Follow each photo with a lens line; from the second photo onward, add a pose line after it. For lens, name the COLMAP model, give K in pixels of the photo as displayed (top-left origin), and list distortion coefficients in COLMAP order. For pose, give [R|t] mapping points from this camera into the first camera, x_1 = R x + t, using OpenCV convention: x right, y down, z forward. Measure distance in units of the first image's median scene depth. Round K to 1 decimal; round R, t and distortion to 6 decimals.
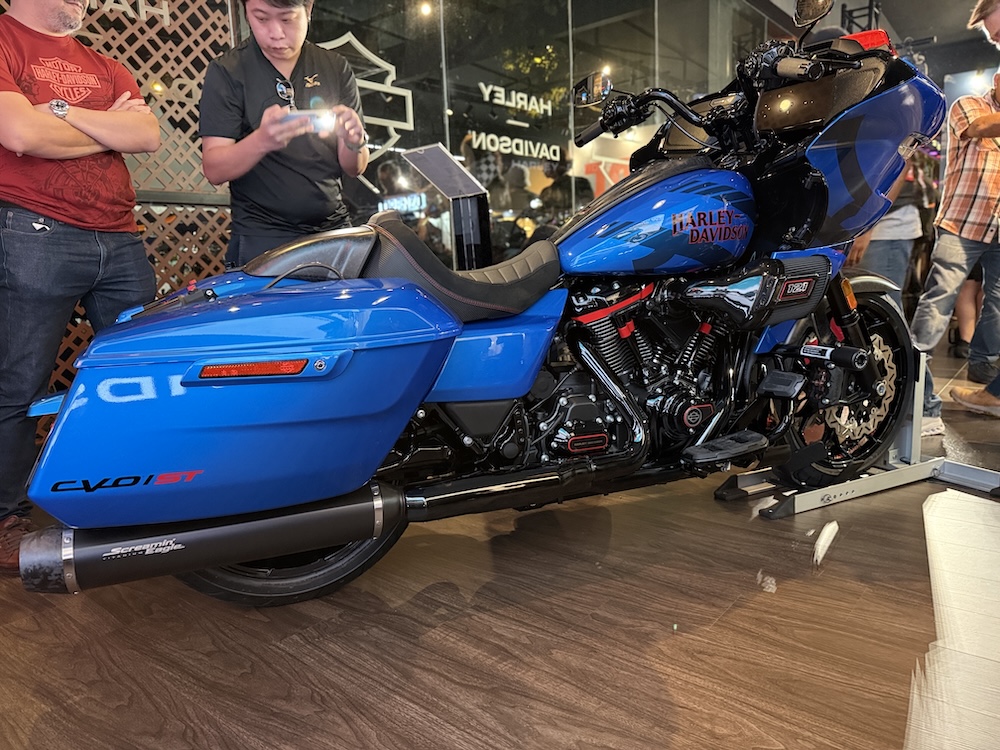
lens RADIAL K [[714.9, 0, 502.0], [0, 714.9, 374.4], [0, 0, 1]] dist [0.147298, -0.249260]
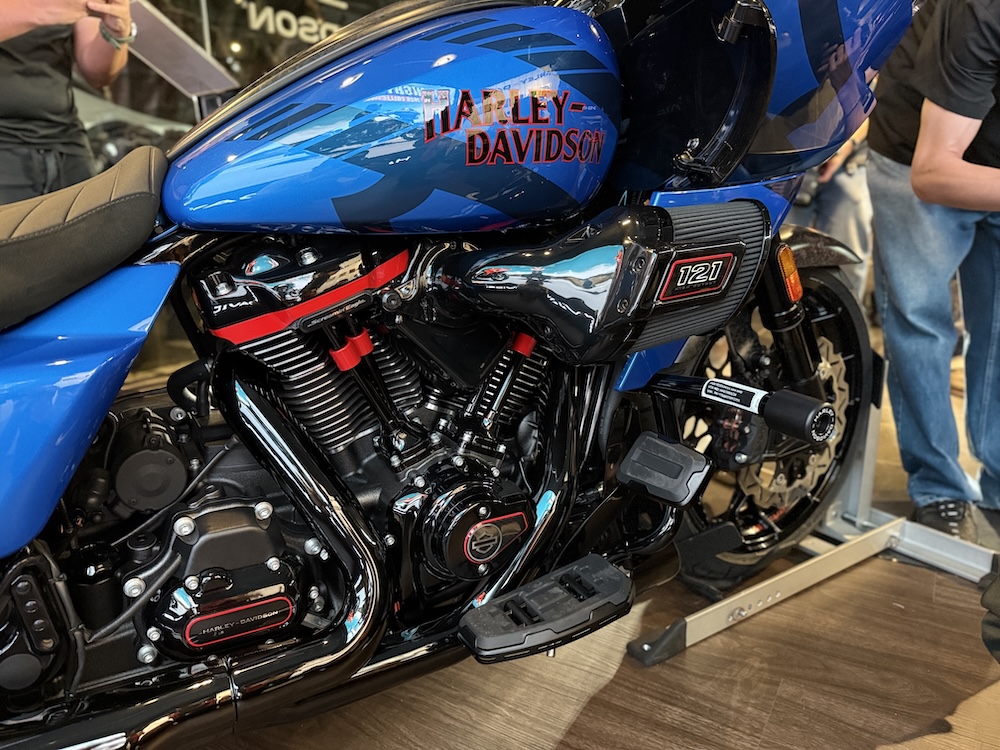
lens RADIAL K [[714.9, 0, 502.0], [0, 714.9, 374.4], [0, 0, 1]] dist [0.147298, -0.249260]
pose [[0.992302, -0.006104, 0.123691, 0.214337], [-0.003615, 0.996931, 0.078197, -0.085128], [-0.123789, -0.078042, 0.989235, 0.531903]]
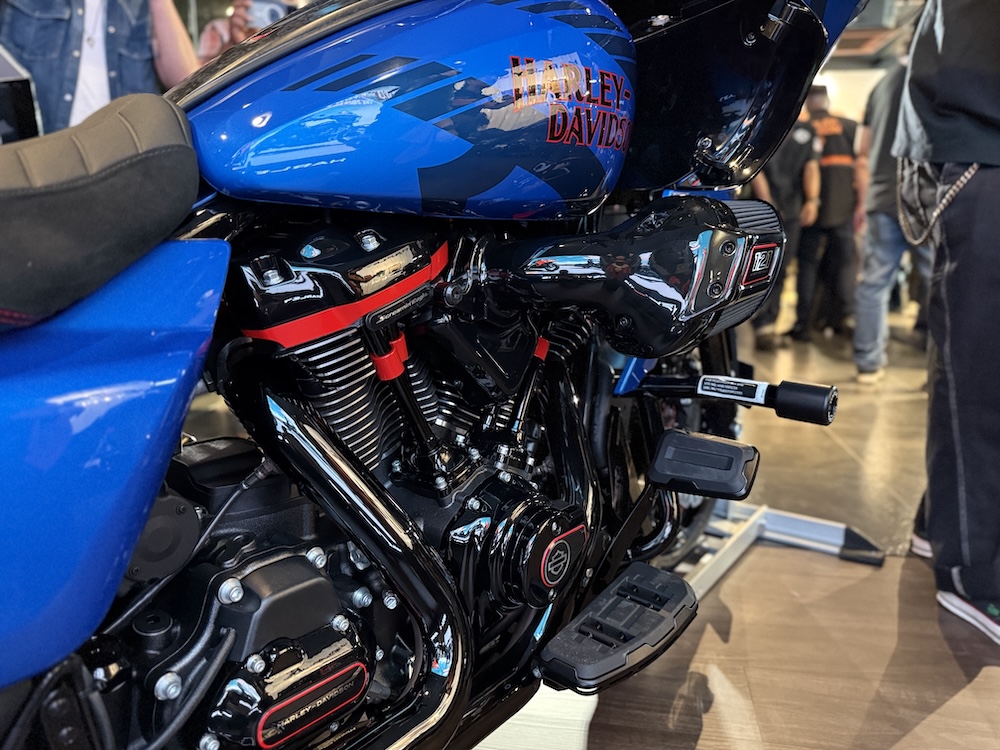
lens RADIAL K [[714.9, 0, 502.0], [0, 714.9, 374.4], [0, 0, 1]] dist [0.147298, -0.249260]
pose [[0.877655, -0.044962, 0.477180, 0.039216], [0.039575, 0.998989, 0.021339, -0.059715], [-0.477657, 0.000156, 0.878547, 0.631365]]
